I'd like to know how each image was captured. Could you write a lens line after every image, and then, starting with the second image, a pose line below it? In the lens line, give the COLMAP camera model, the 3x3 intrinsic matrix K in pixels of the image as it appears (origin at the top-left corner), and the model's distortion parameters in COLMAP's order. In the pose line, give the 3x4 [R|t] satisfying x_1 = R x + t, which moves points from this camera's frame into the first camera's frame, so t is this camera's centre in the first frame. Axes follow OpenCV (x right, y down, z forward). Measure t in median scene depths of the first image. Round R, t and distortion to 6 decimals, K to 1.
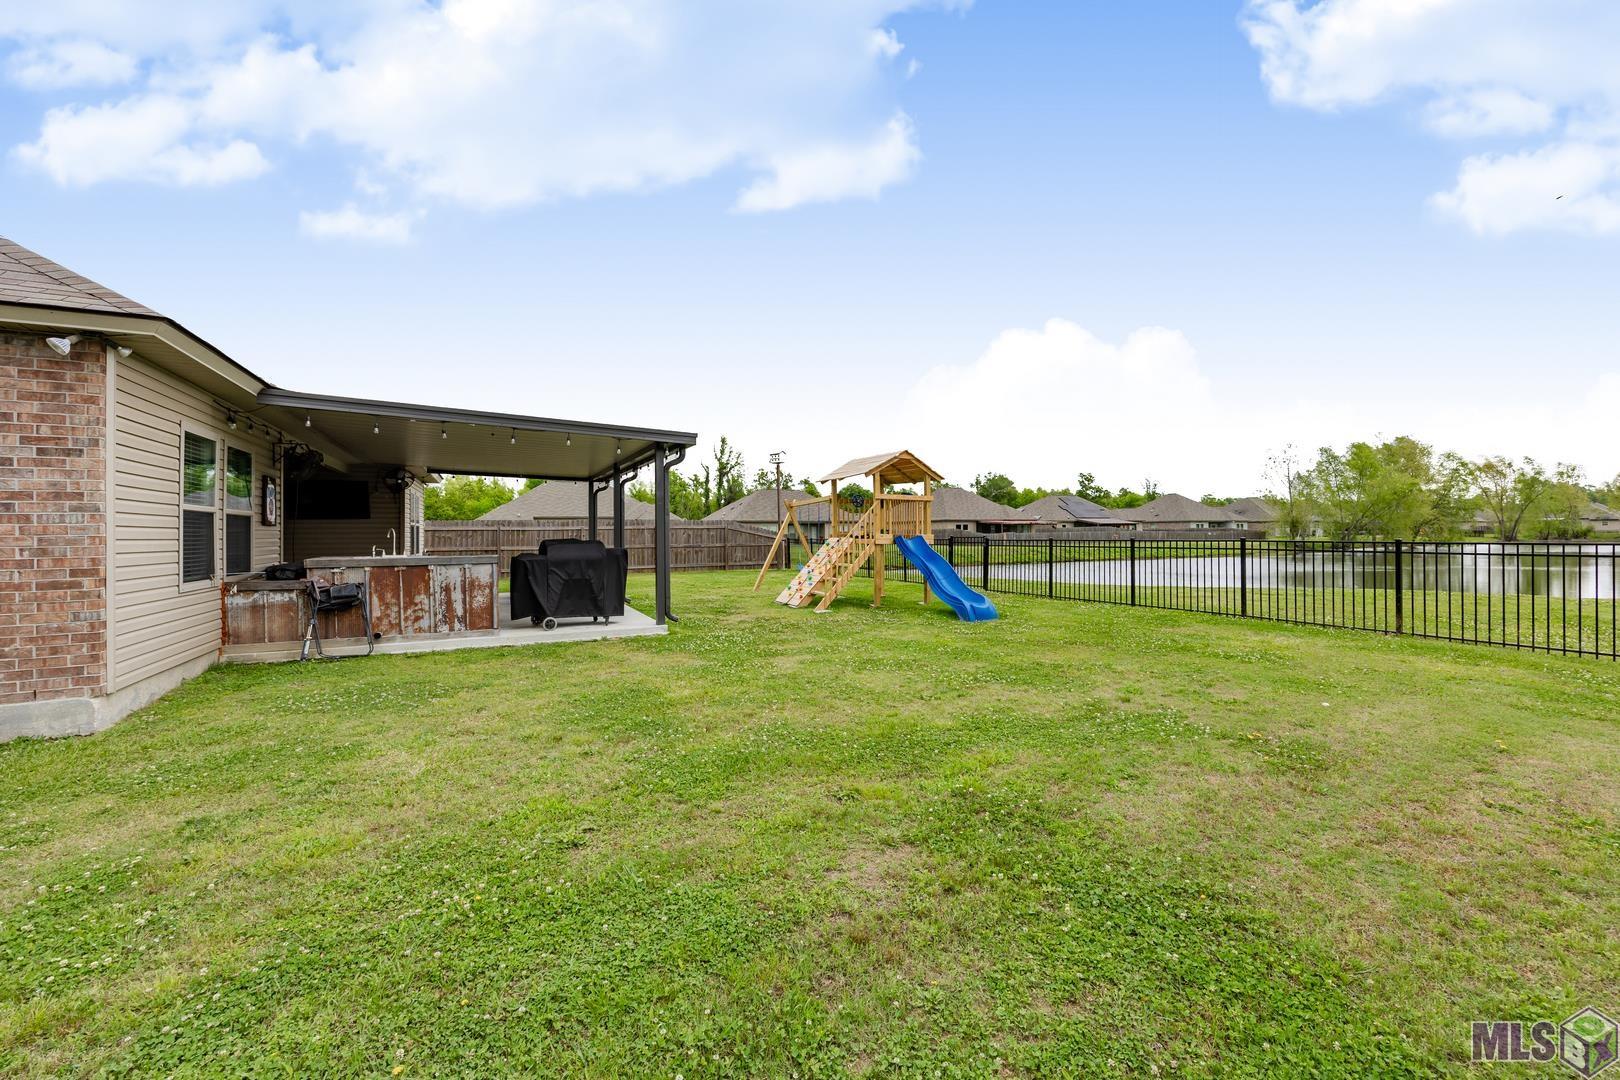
lens RADIAL K [[622.6, 0, 819.8], [0, 622.6, 537.4], [0, 0, 1]] dist [-0.012798, 0.000018]
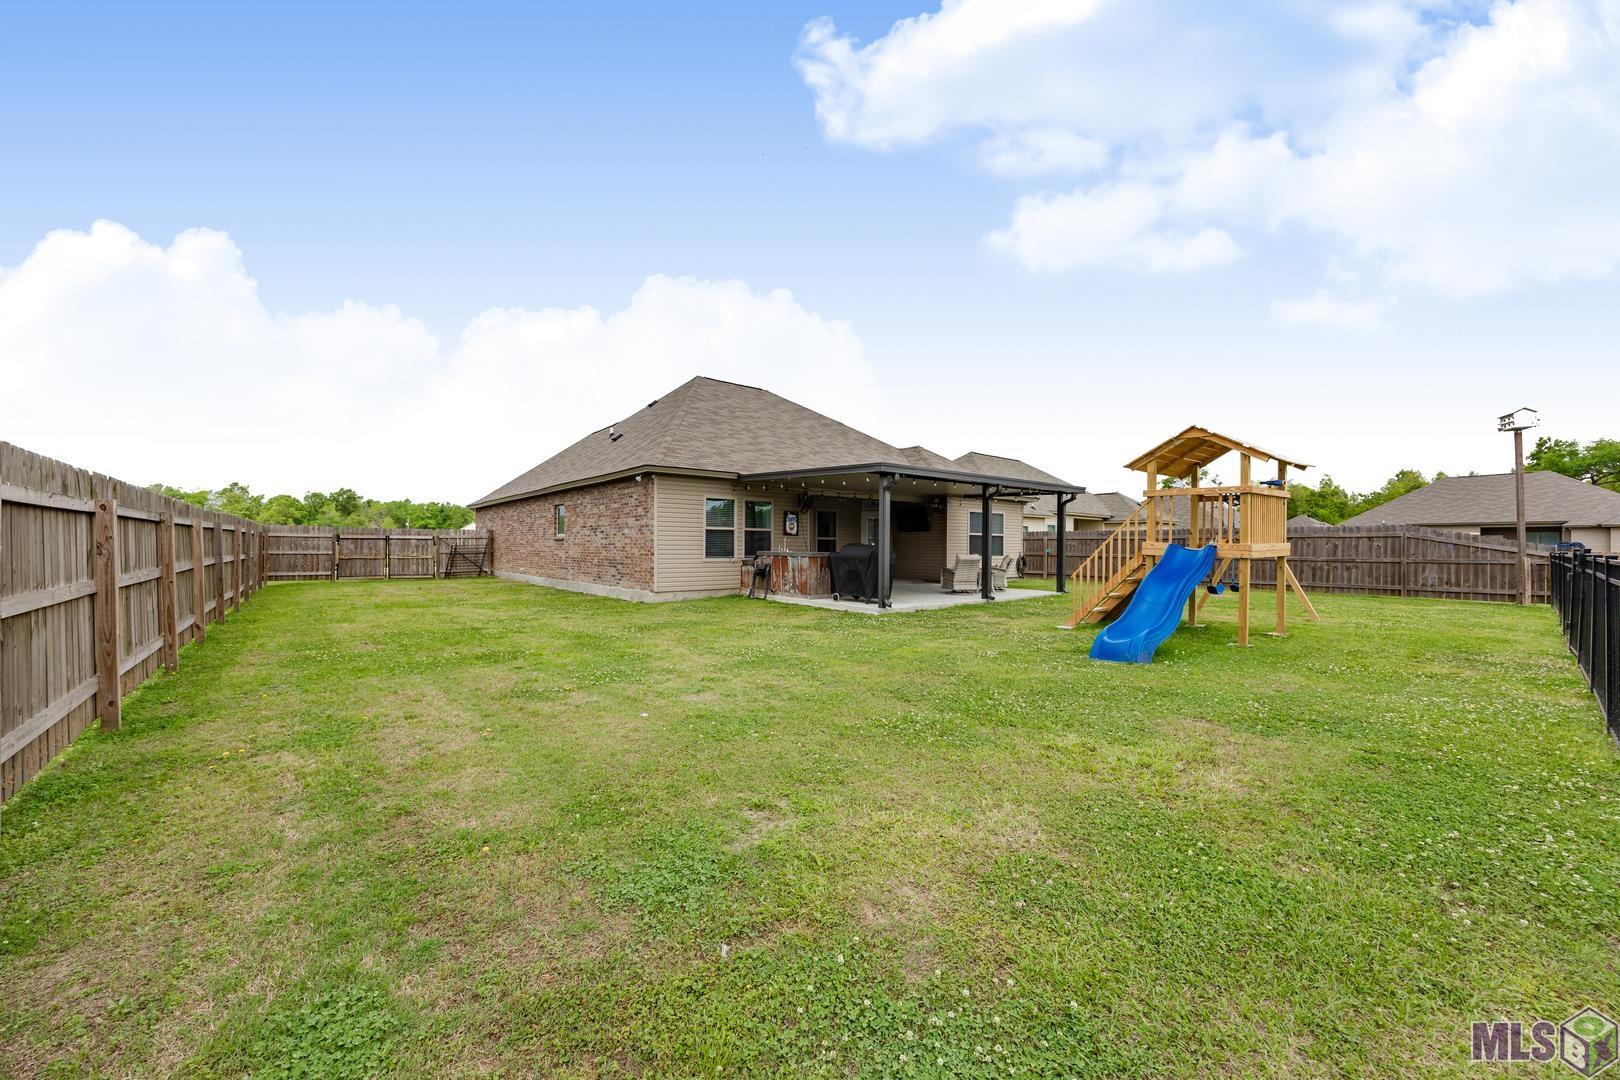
lens RADIAL K [[622.6, 0, 819.8], [0, 622.6, 537.4], [0, 0, 1]] dist [-0.012798, 0.000018]
pose [[0.230173, 0.003457, -0.973144, 1.166896], [-0.014302, 0.999898, 0.000169, -0.013096], [0.973045, 0.013879, 0.230199, 0.647221]]
